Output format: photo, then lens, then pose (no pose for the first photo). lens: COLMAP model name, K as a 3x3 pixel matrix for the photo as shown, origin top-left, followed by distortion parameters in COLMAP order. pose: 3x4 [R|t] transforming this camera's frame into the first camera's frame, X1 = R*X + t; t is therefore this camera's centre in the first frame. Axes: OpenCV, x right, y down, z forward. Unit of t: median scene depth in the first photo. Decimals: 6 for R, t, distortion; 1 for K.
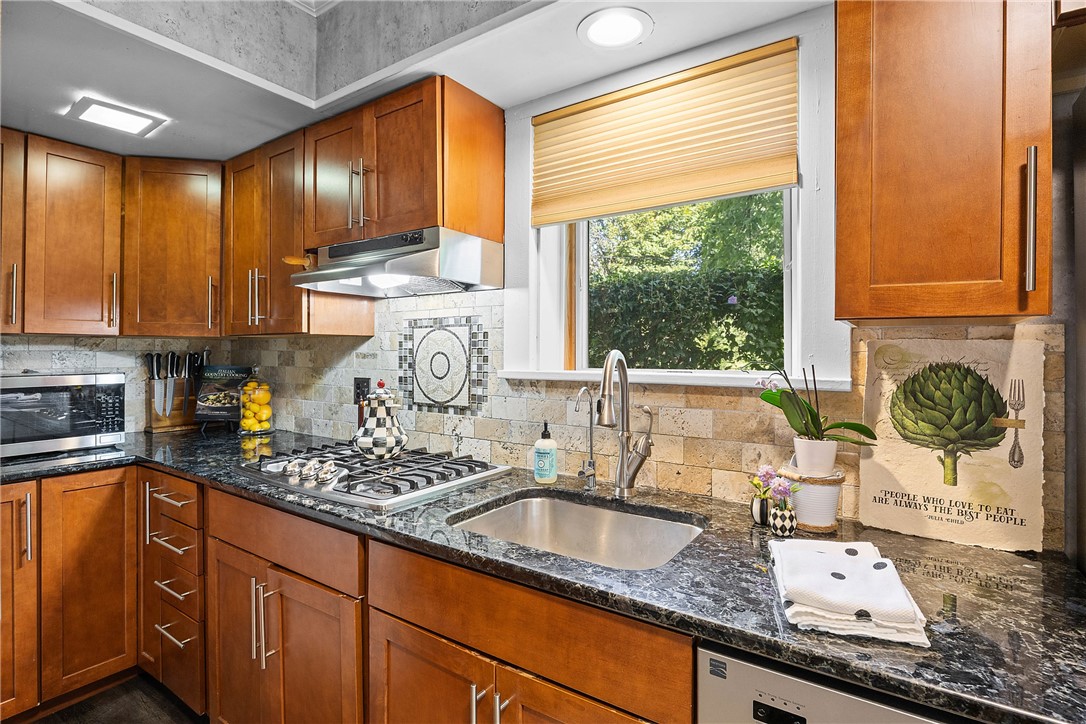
lens RADIAL K [[529.1, 0, 545.6], [0, 529.1, 348.8], [0, 0, 1]] dist [-0.013936, -0.000295]
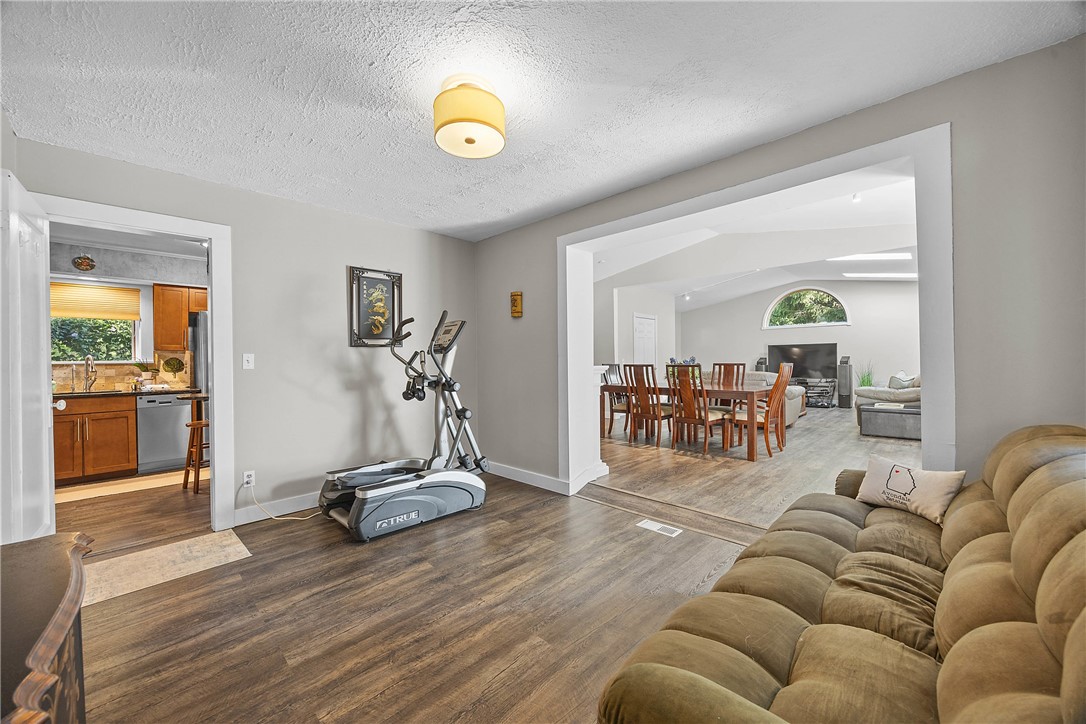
lens RADIAL K [[413.9, 0, 546.5], [0, 413.9, 359.2], [0, 0, 1]] dist [-0.005464, -0.000037]
pose [[0.181526, -0.008532, 0.983349, -2.783206], [0.004249, 0.999960, 0.007892, 0.026428], [-0.983377, 0.002746, 0.181555, -3.640188]]
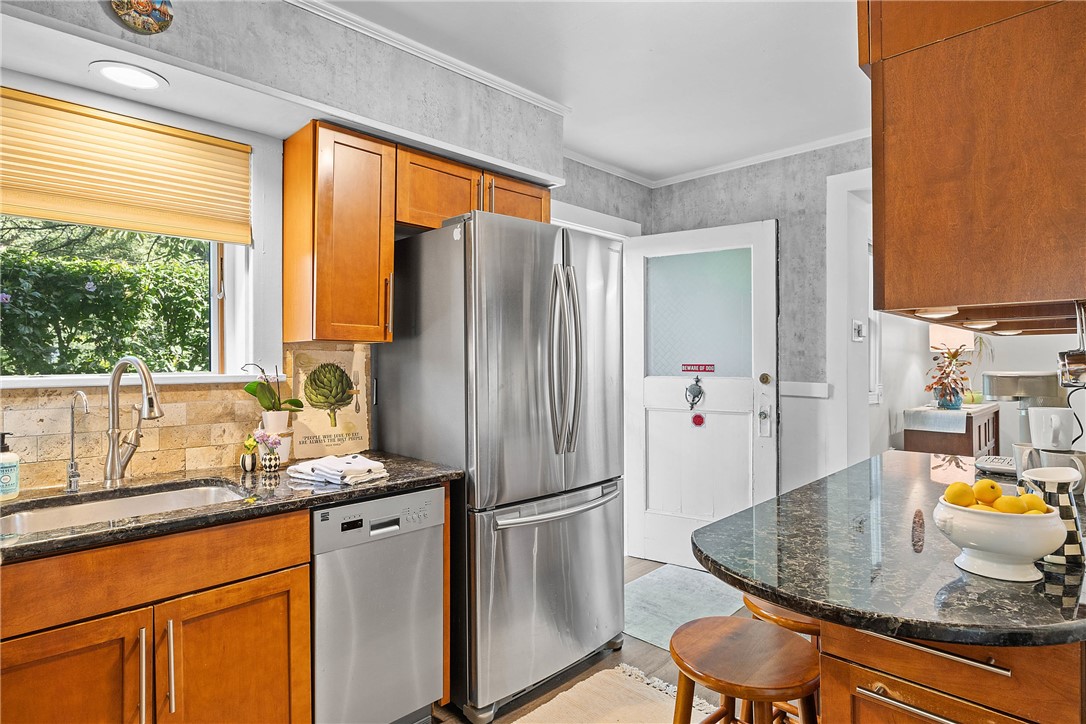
lens RADIAL K [[579.1, 0, 540.2], [0, 579.1, 357.6], [0, 0, 1]] dist [-0.005940, -0.000681]
pose [[0.194841, -0.000803, 0.980834, -1.071845], [-0.005428, 0.999983, 0.001897, -0.001377], [-0.980820, -0.005694, 0.194834, -0.142630]]
